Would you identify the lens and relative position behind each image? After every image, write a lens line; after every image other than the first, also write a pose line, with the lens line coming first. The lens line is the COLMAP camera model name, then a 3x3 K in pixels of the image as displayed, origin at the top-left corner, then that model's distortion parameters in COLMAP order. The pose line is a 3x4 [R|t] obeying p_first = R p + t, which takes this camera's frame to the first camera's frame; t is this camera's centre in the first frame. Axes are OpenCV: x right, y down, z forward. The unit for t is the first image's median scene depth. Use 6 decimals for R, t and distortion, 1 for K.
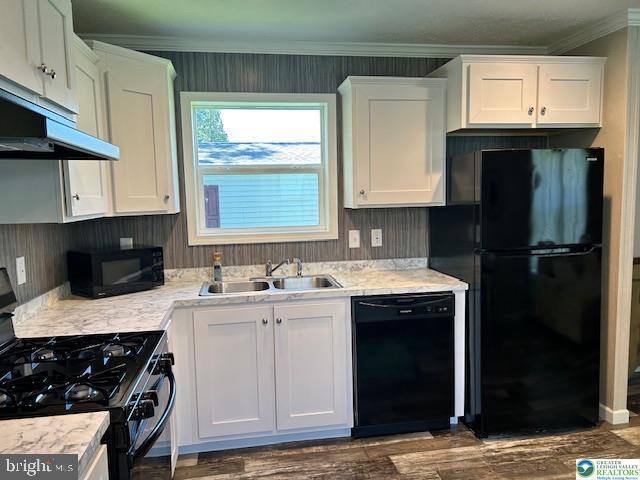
lens RADIAL K [[479.2, 0, 318.8], [0, 479.2, 245.6], [0, 0, 1]] dist [0.047463, -0.051928]
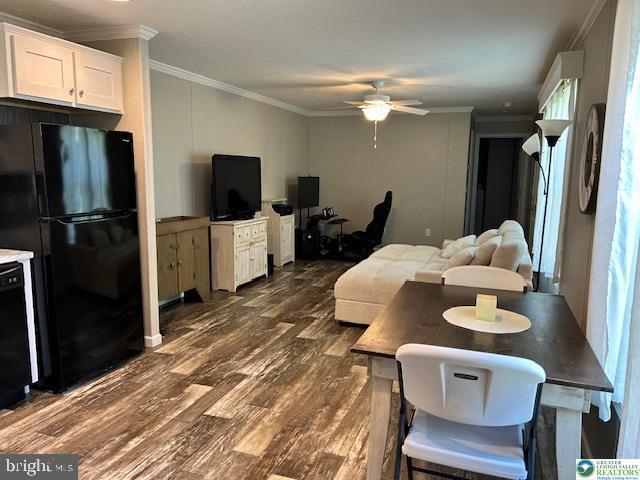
lens RADIAL K [[479.2, 0, 318.6], [0, 479.2, 244.1], [0, 0, 1]] dist [0.047463, -0.051928]
pose [[0.496179, -0.100091, 0.862431, -0.275883], [0.063245, 0.994861, 0.079073, 0.018381], [-0.865913, 0.015310, 0.499960, -0.043657]]
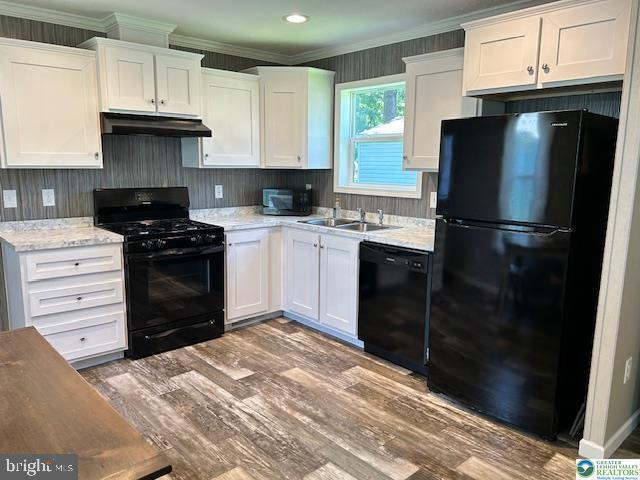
lens RADIAL K [[481.3, 0, 312.3], [0, 481.3, 238.6], [0, 0, 1]] dist [0.063361, -0.041457]
pose [[0.527111, 0.163683, -0.833884, 1.033216], [-0.110988, 0.986130, 0.123410, -0.038758], [0.842518, 0.027500, 0.537966, 0.184644]]
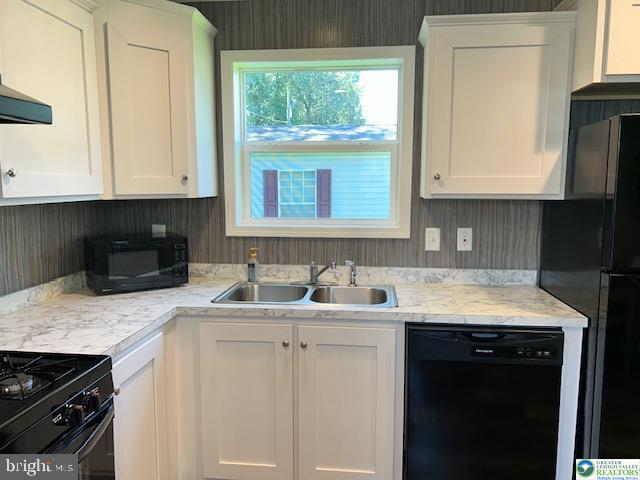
lens RADIAL K [[479.2, 0, 325.6], [0, 479.2, 240.9], [0, 0, 1]] dist [0.047463, -0.051928]
pose [[0.962785, 0.057141, -0.264160, 0.131916], [-0.052081, 0.998301, 0.026124, -0.026454], [0.265204, -0.011394, 0.964125, 0.263277]]
